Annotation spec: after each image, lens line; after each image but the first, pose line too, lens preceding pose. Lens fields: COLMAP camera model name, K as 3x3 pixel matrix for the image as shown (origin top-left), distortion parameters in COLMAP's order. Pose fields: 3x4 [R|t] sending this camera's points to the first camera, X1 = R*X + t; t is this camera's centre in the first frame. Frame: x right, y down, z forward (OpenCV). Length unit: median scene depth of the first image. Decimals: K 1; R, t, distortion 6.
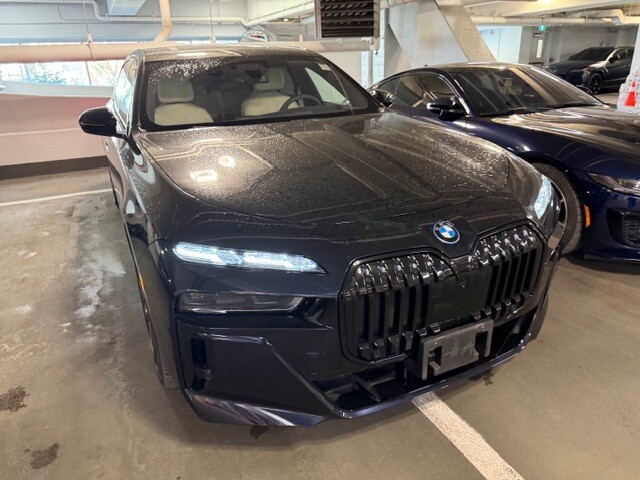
lens RADIAL K [[453.1, 0, 320.0], [0, 453.1, 240.0], [0, 0, 1]] dist [0.024641, -0.036721]
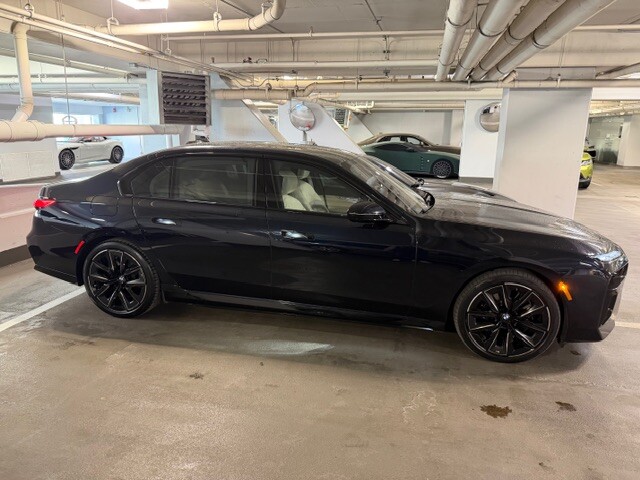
lens RADIAL K [[453.5, 0, 323.2], [0, 453.5, 240.5], [0, 0, 1]] dist [0.025821, -0.041446]
pose [[0.617920, -0.144040, 0.772934, -0.618293], [0.248785, 0.968383, -0.018427, -0.077610], [-0.745842, 0.203681, 0.634218, 0.129638]]
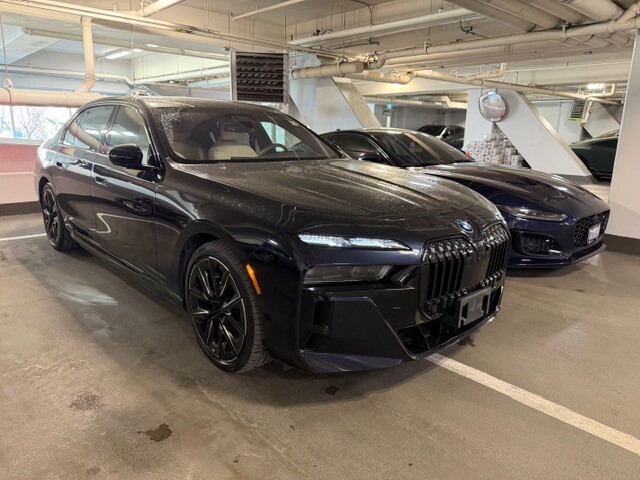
lens RADIAL K [[453.1, 0, 320.0], [0, 453.1, 240.0], [0, 0, 1]] dist [0.024641, -0.036721]
pose [[0.952628, -0.020231, 0.303465, -0.149221], [0.060451, 0.990472, -0.123735, 0.043468], [-0.298070, 0.136219, 0.944774, -0.063797]]
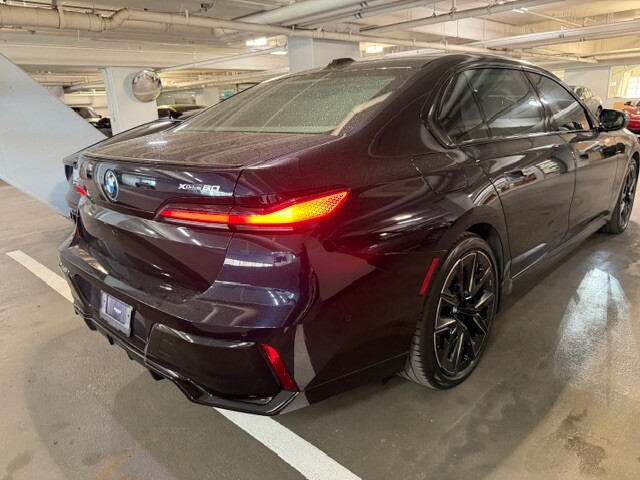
lens RADIAL K [[453.1, 0, 320.0], [0, 453.1, 240.0], [0, 0, 1]] dist [0.024641, -0.036721]
pose [[-0.345413, -0.211615, 0.914281, -0.568660], [0.398425, 0.849015, 0.347032, -0.294228], [-0.849675, 0.484141, -0.208948, 0.846158]]
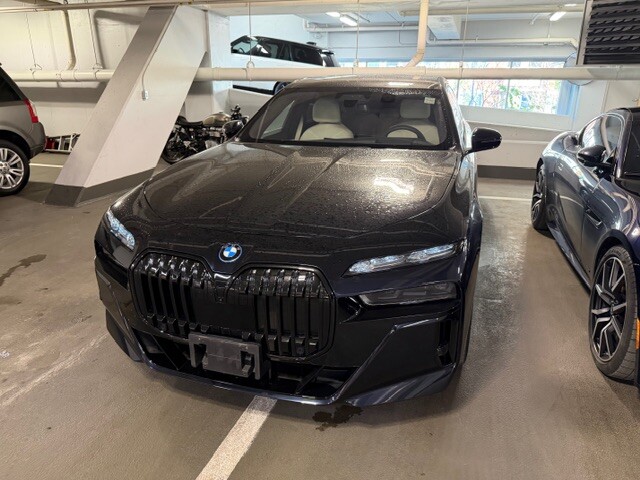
lens RADIAL K [[453.5, 0, 323.2], [0, 453.5, 240.5], [0, 0, 1]] dist [0.025821, -0.041446]
pose [[0.734026, 0.257934, -0.628232, 0.274565], [-0.277586, 0.958214, 0.069084, -0.044880], [0.619800, 0.123679, 0.774953, 0.058839]]
